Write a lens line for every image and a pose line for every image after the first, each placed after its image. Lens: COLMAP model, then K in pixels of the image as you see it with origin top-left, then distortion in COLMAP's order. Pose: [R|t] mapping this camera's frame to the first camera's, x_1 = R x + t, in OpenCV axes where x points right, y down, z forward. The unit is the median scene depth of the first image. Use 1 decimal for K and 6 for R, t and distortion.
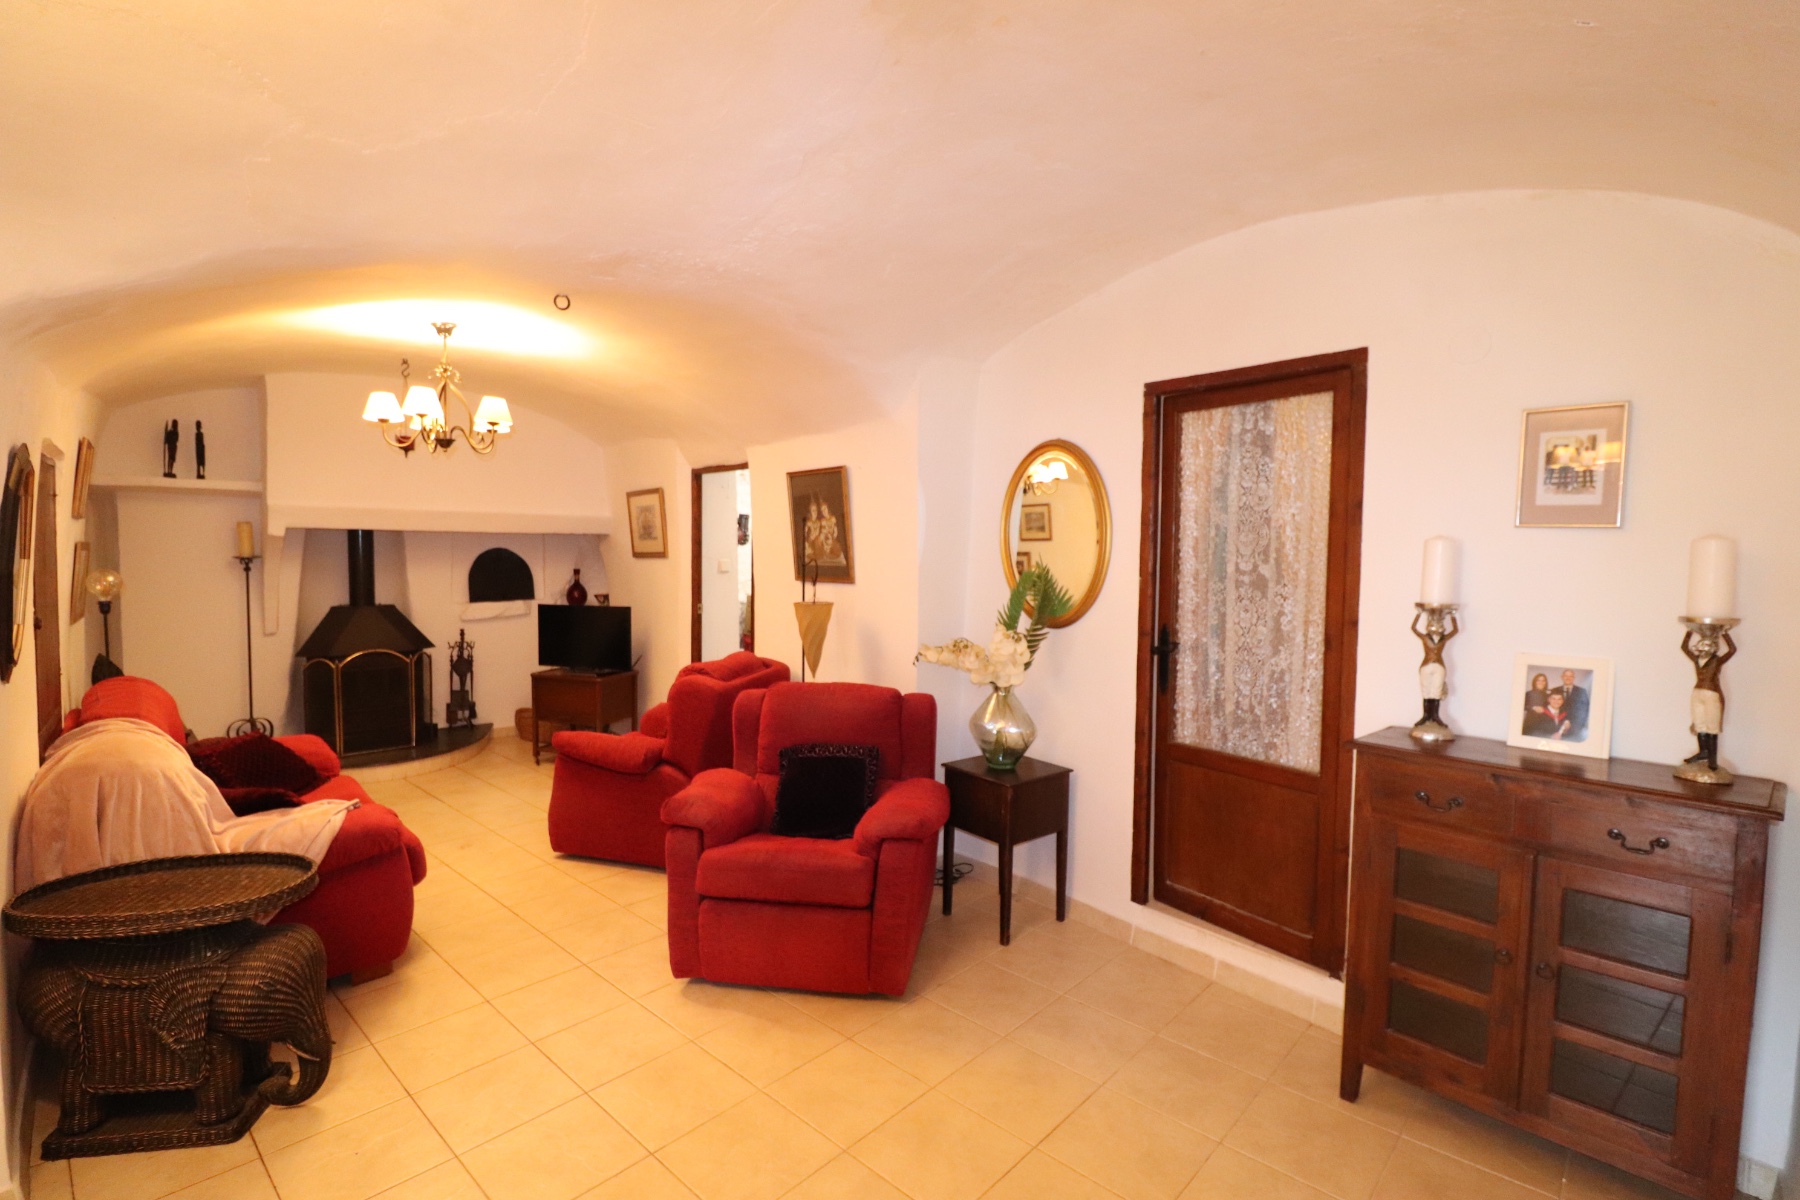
lens RADIAL K [[838.3, 0, 903.5], [0, 838.3, 585.7], [0, 0, 1]] dist [-0.001066, -0.013861]
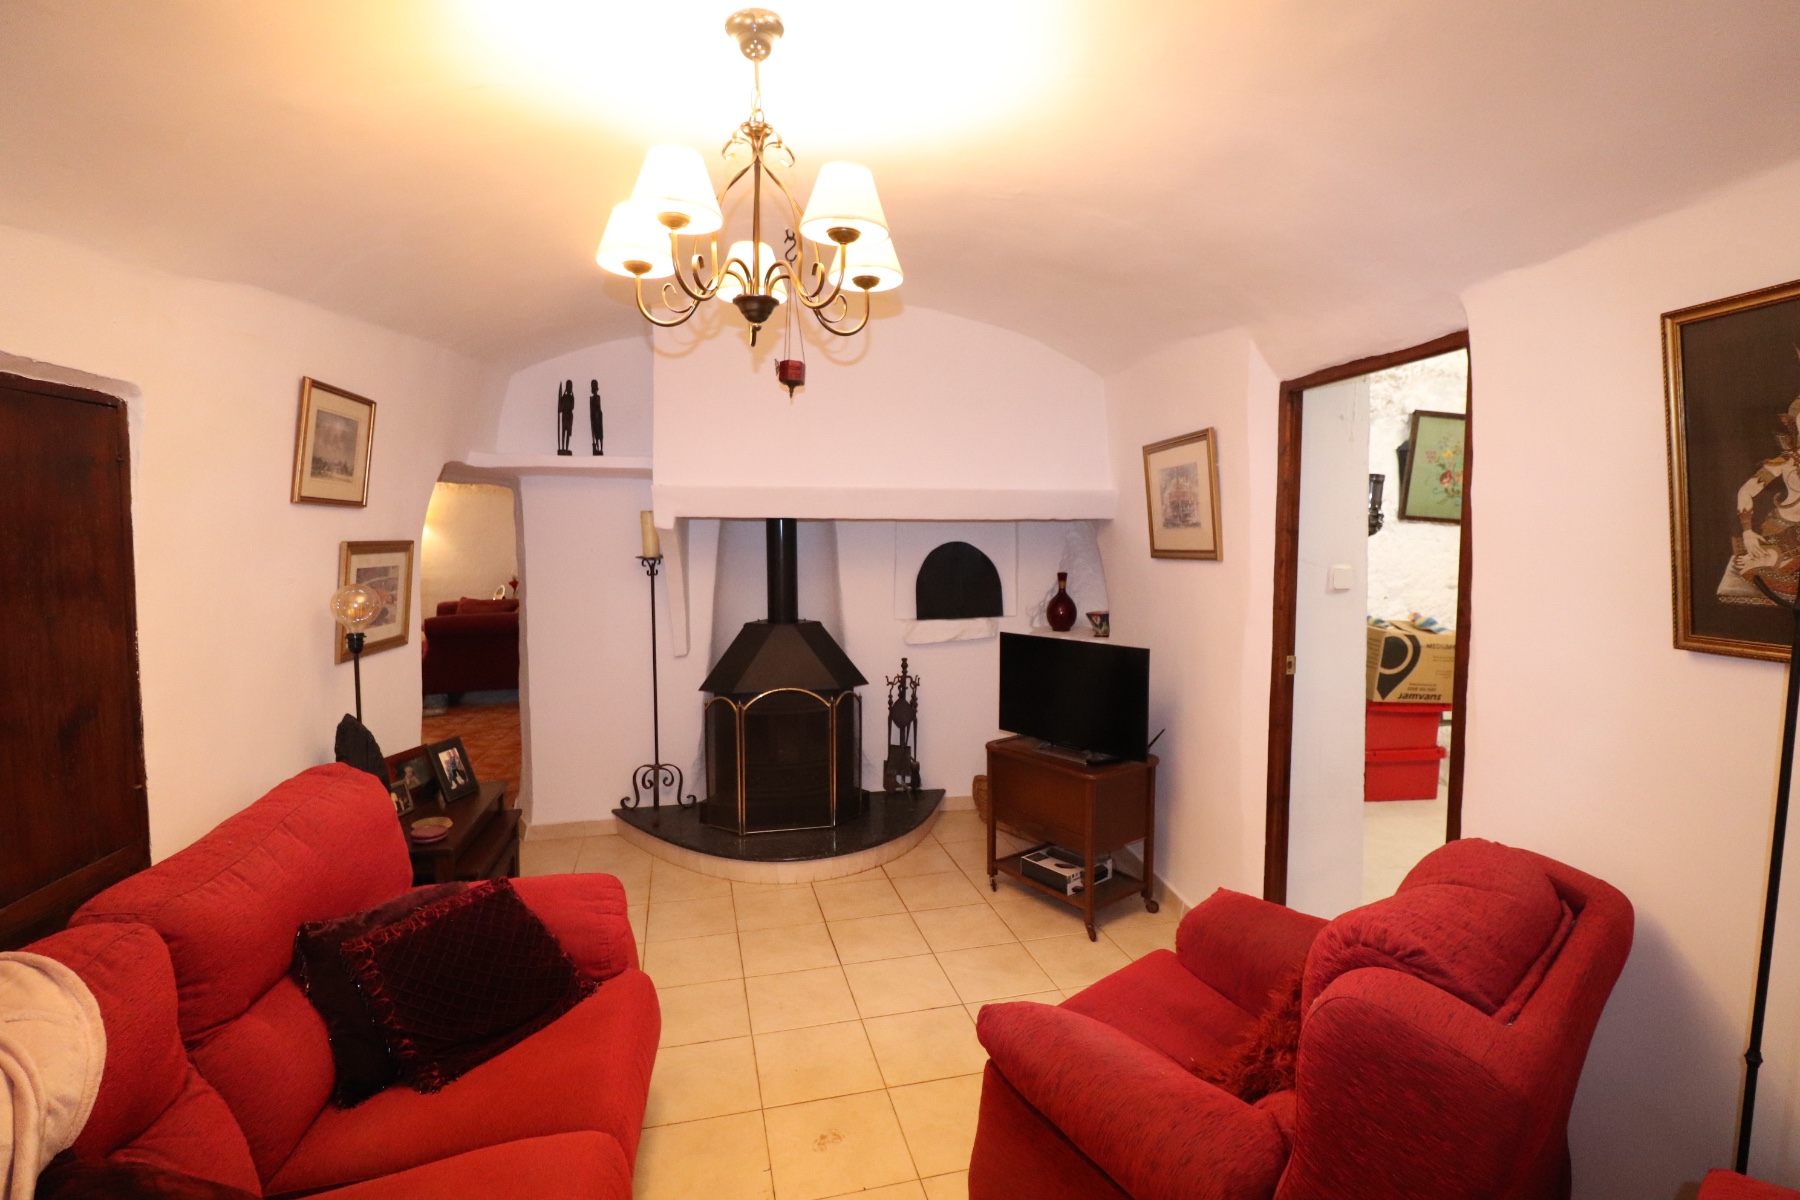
lens RADIAL K [[838.3, 0, 903.5], [0, 838.3, 585.7], [0, 0, 1]] dist [-0.001066, -0.013861]
pose [[0.841105, 0.024700, -0.540307, -0.161986], [-0.015936, 0.999655, 0.020891, -0.025369], [0.540637, -0.008961, 0.841209, 0.441894]]
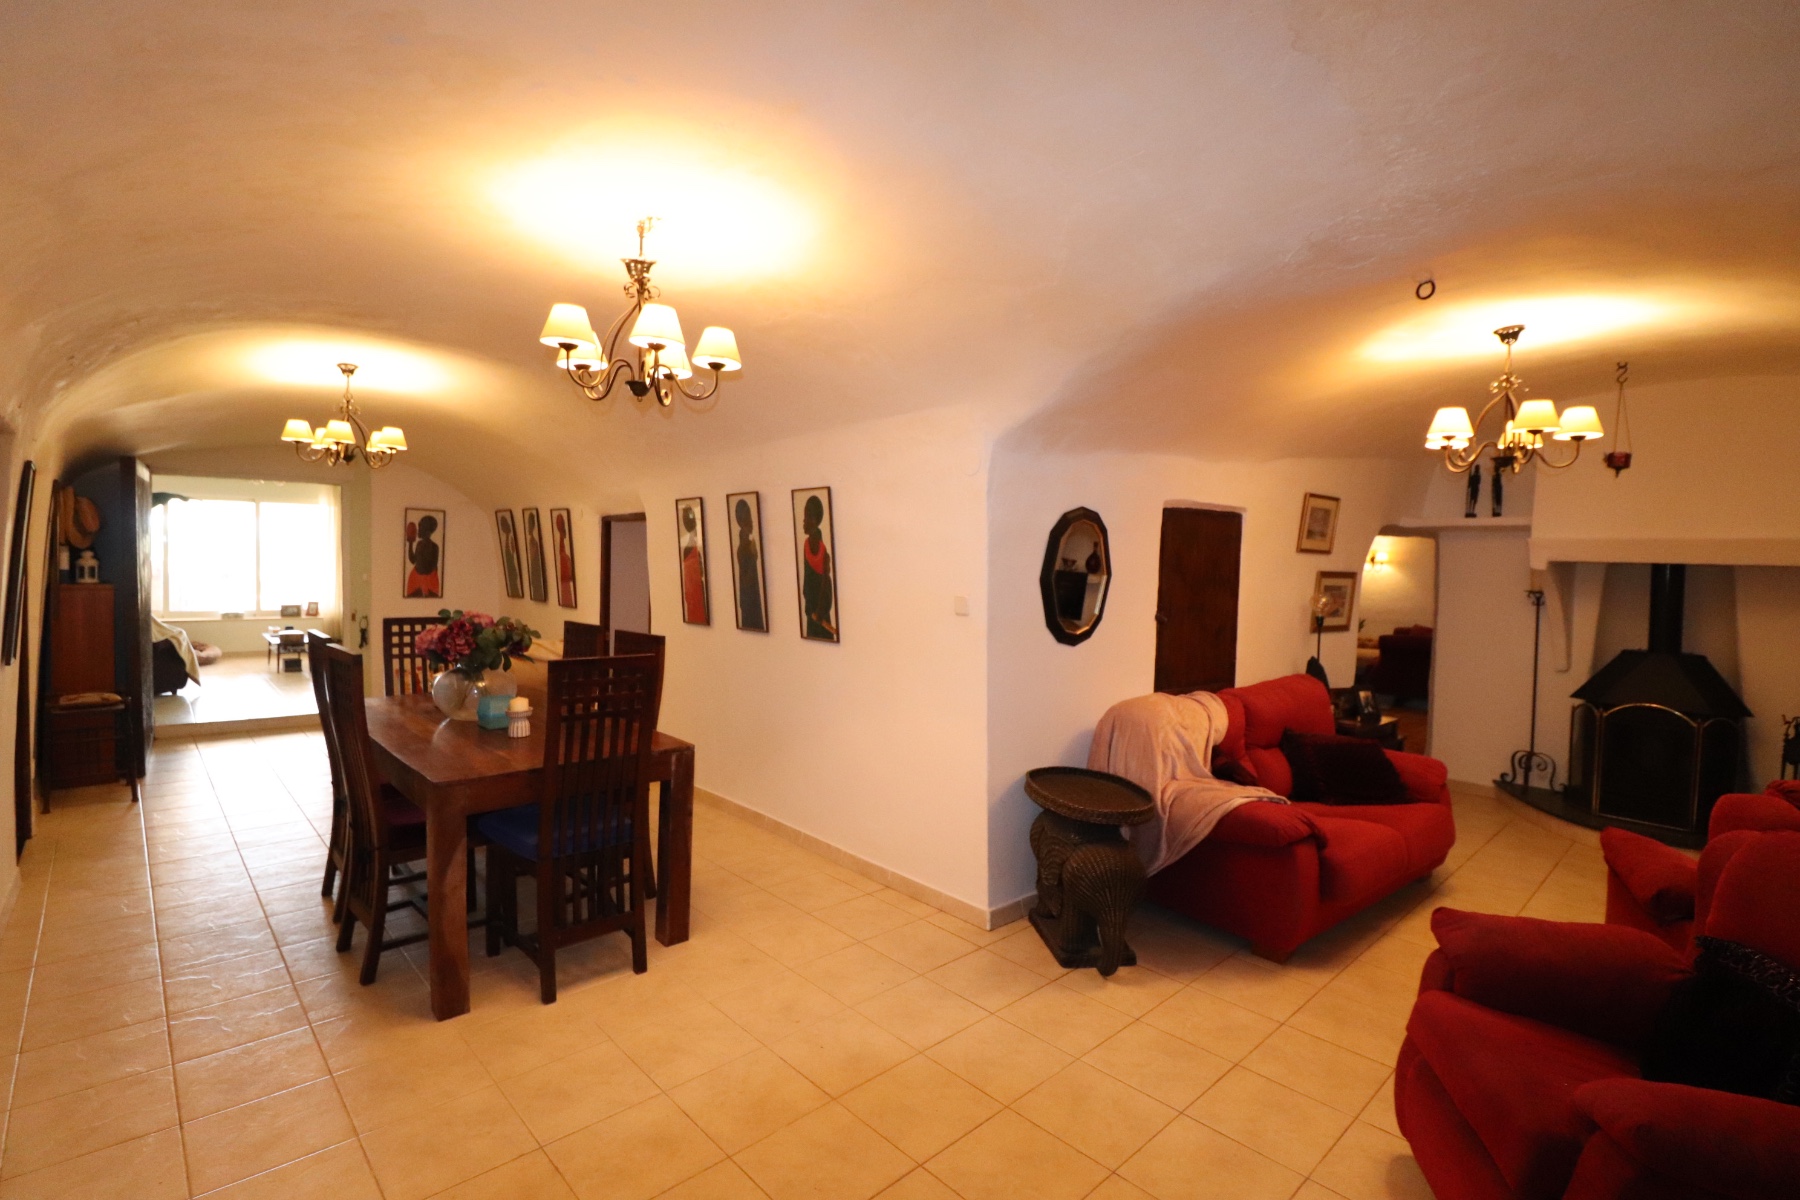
lens RADIAL K [[838.3, 0, 903.5], [0, 838.3, 585.7], [0, 0, 1]] dist [-0.001066, -0.013861]
pose [[-0.069626, 0.018006, -0.997411, 0.254813], [-0.072010, 0.997138, 0.023028, -0.008036], [0.994971, 0.073427, -0.068130, 0.281783]]
